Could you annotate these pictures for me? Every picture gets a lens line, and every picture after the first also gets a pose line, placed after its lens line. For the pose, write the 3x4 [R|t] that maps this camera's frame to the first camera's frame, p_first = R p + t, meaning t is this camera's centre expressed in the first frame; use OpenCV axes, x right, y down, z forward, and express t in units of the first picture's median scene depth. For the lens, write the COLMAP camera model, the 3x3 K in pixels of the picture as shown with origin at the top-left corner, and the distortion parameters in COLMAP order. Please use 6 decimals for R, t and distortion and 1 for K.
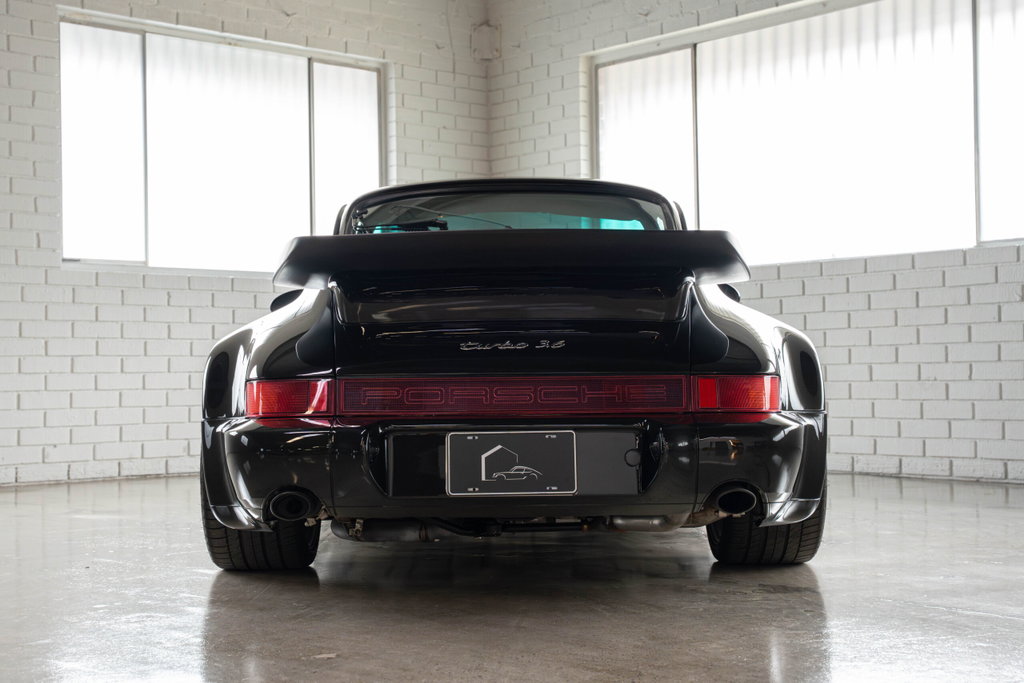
lens RADIAL K [[1531.2, 0, 507.7], [0, 1531.2, 341.6], [0, 0, 1]] dist [0.005588, 1.025778]
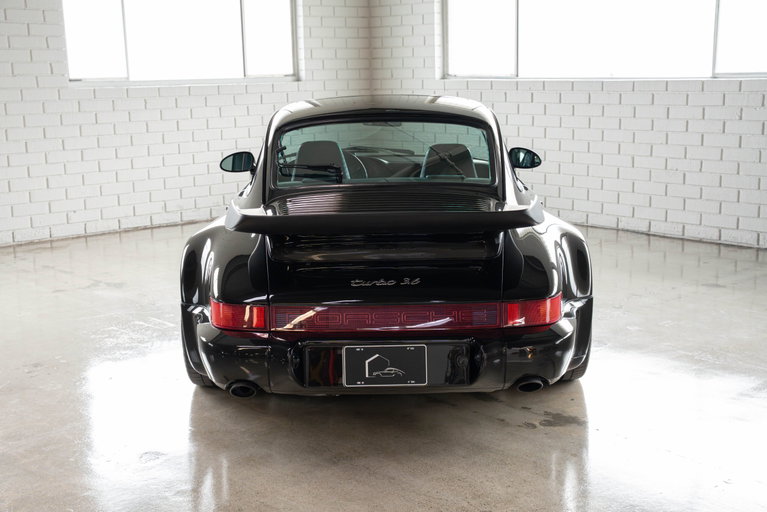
lens RADIAL K [[1074.4, 0, 383.5], [0, 1074.4, 256.0], [0, 0, 1]] dist [0.032169, 0.827909]
pose [[0.999990, -0.004534, -0.000641, 0.000955], [0.004566, 0.976618, 0.214933, -0.118688], [-0.000348, -0.214933, 0.976629, -0.015533]]
